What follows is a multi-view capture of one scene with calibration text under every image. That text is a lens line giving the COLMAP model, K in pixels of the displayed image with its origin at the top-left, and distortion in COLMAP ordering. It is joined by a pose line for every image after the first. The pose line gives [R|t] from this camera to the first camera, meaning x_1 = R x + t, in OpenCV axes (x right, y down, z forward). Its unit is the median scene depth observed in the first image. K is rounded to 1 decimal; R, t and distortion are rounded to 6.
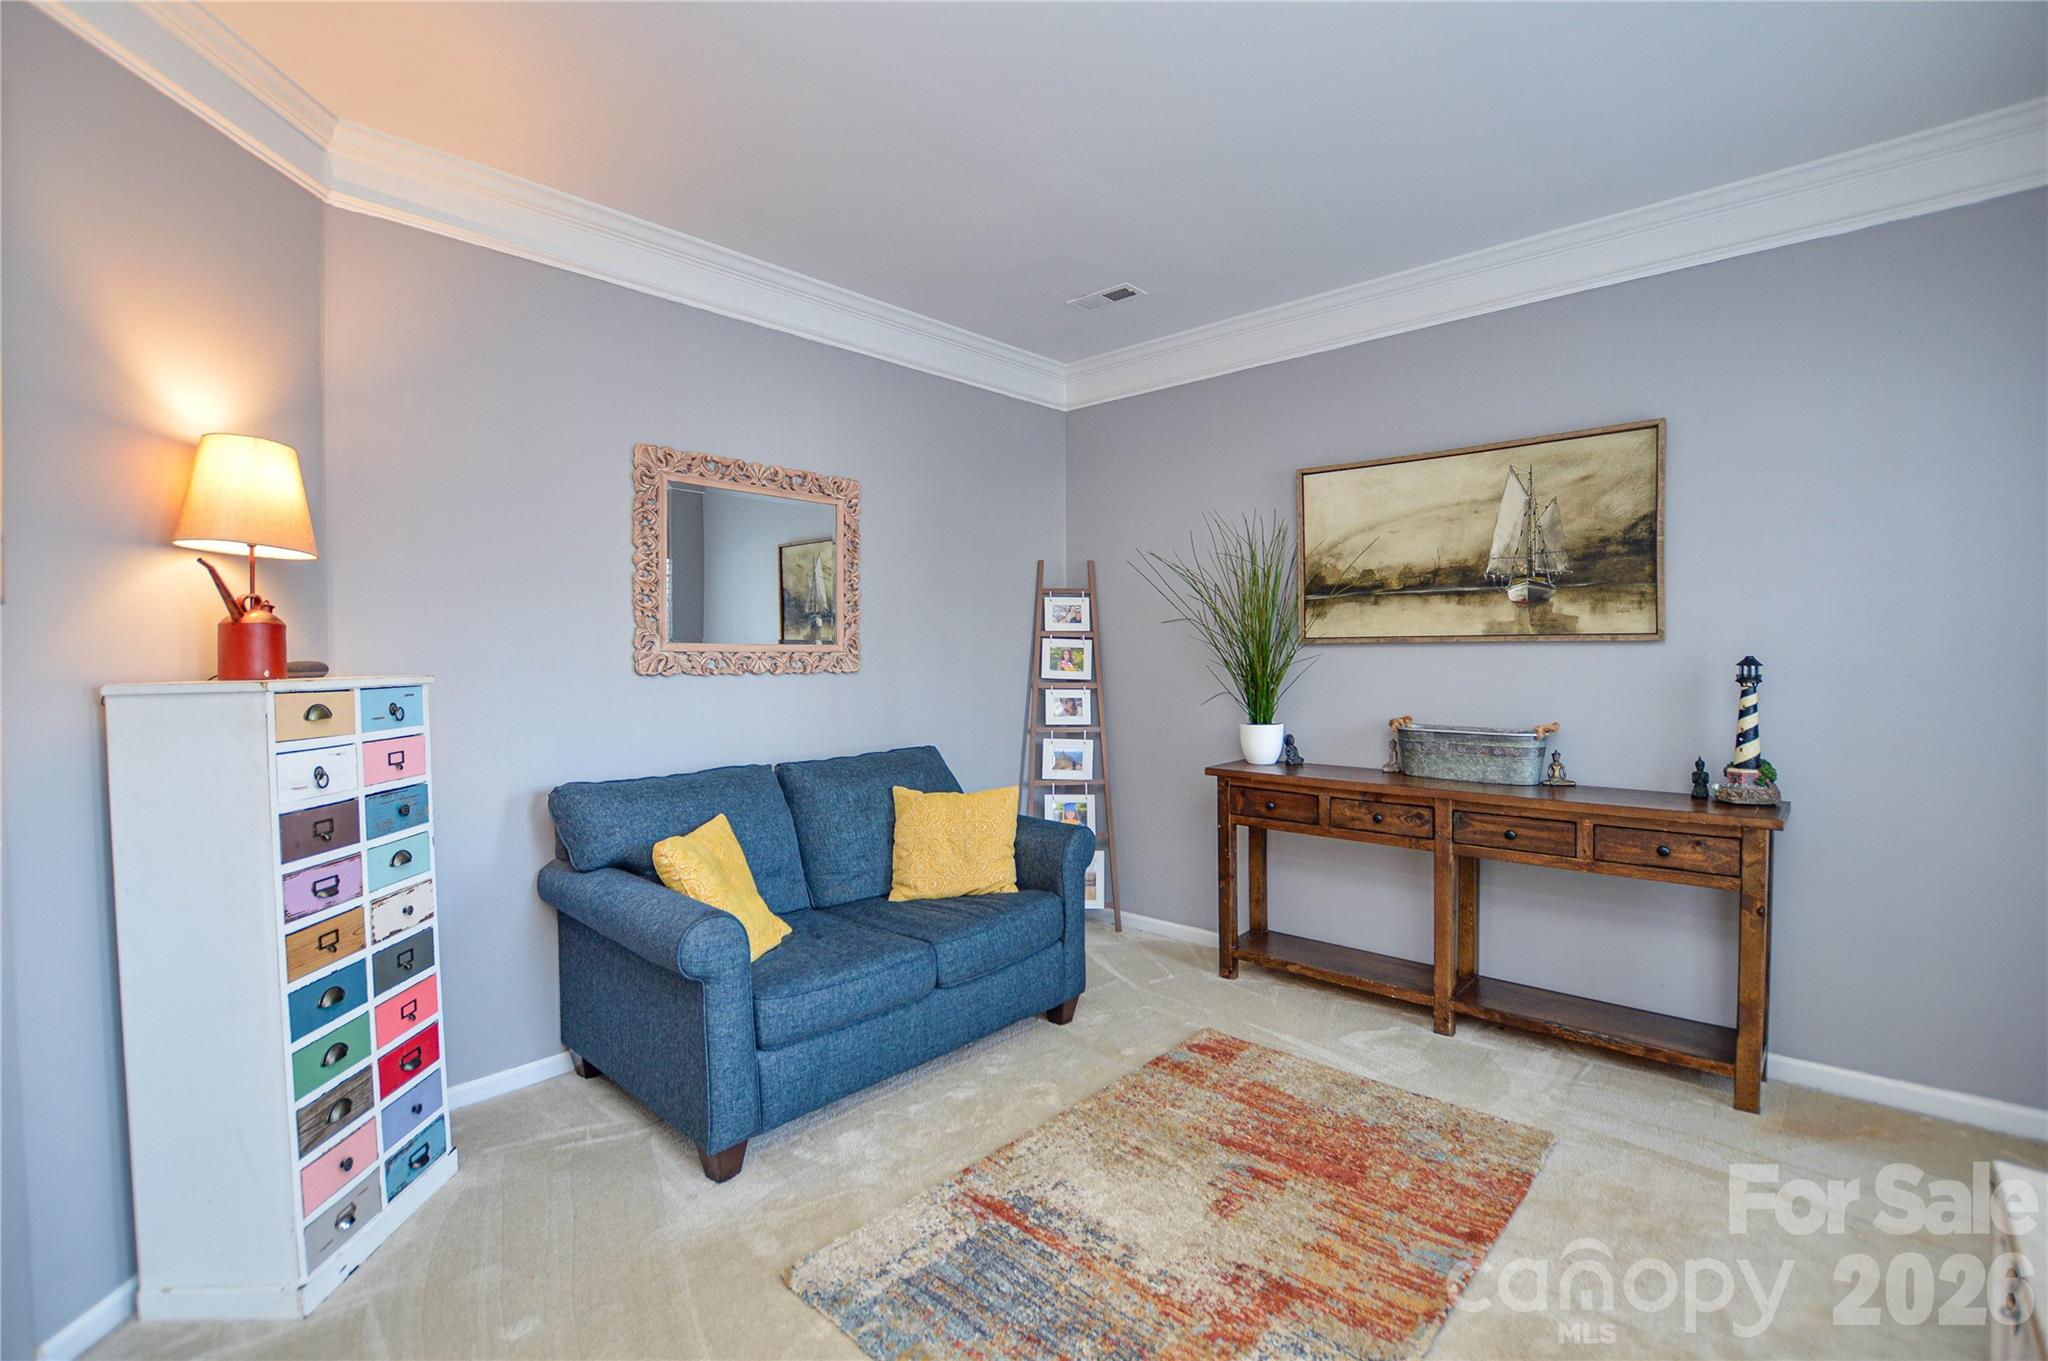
lens RADIAL K [[922.0, 0, 1024.0], [0, 922.0, 680.5], [0, 0, 1]] dist [-0.041840, 0.010674]
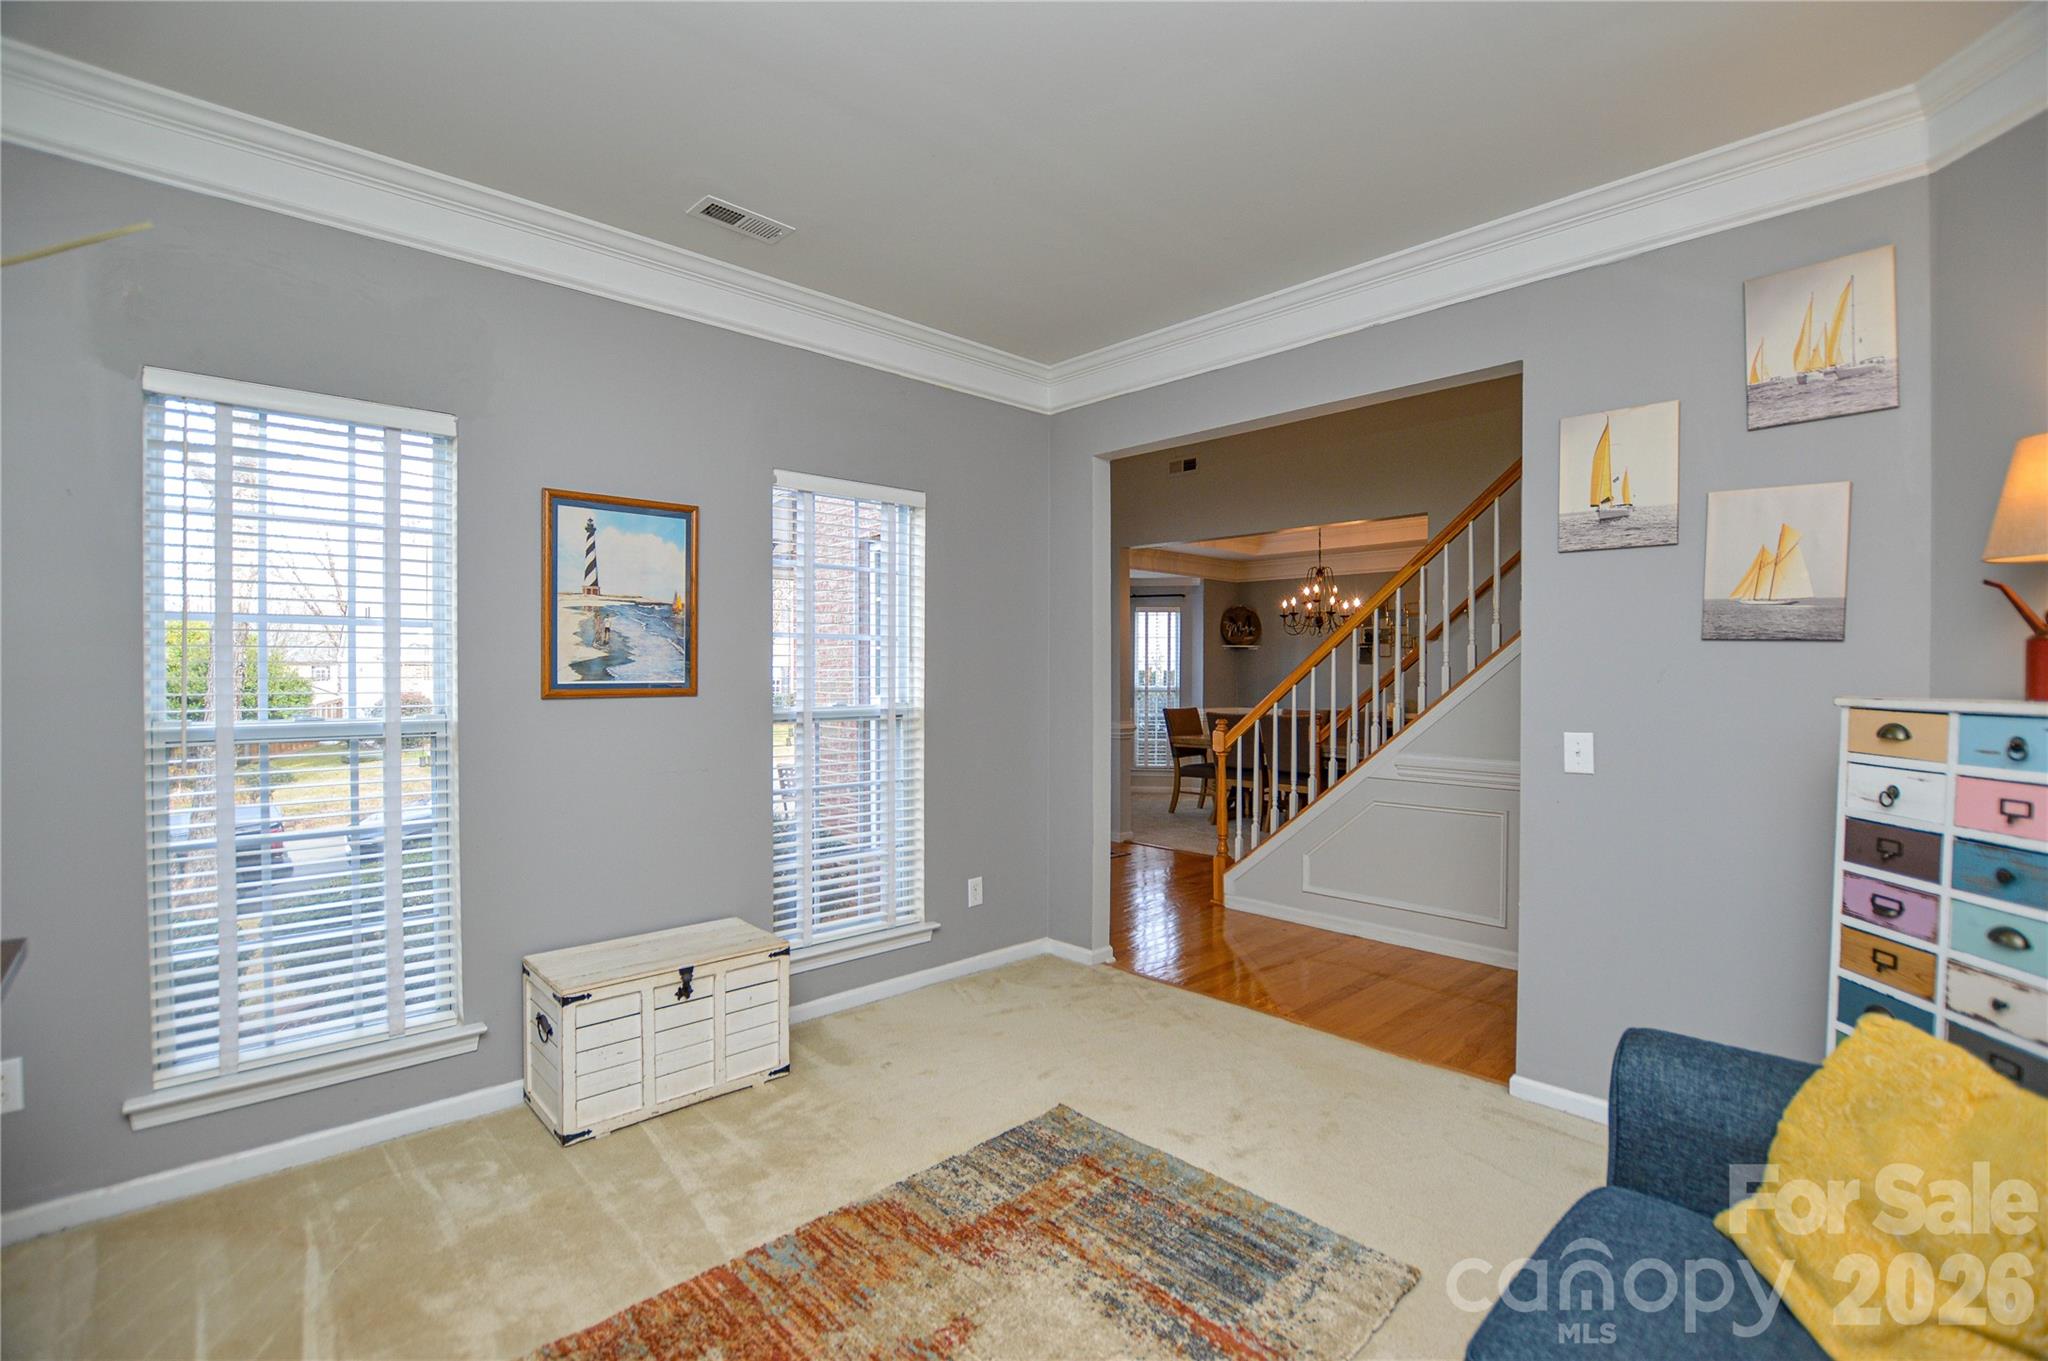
lens RADIAL K [[922.0, 0, 1024.0], [0, 922.0, 680.5], [0, 0, 1]] dist [-0.041840, 0.010674]
pose [[-0.998047, 0.010811, 0.061528, 0.108959], [0.013331, 0.999083, 0.040699, -0.069863], [-0.061032, 0.041439, -0.997275, 1.937527]]
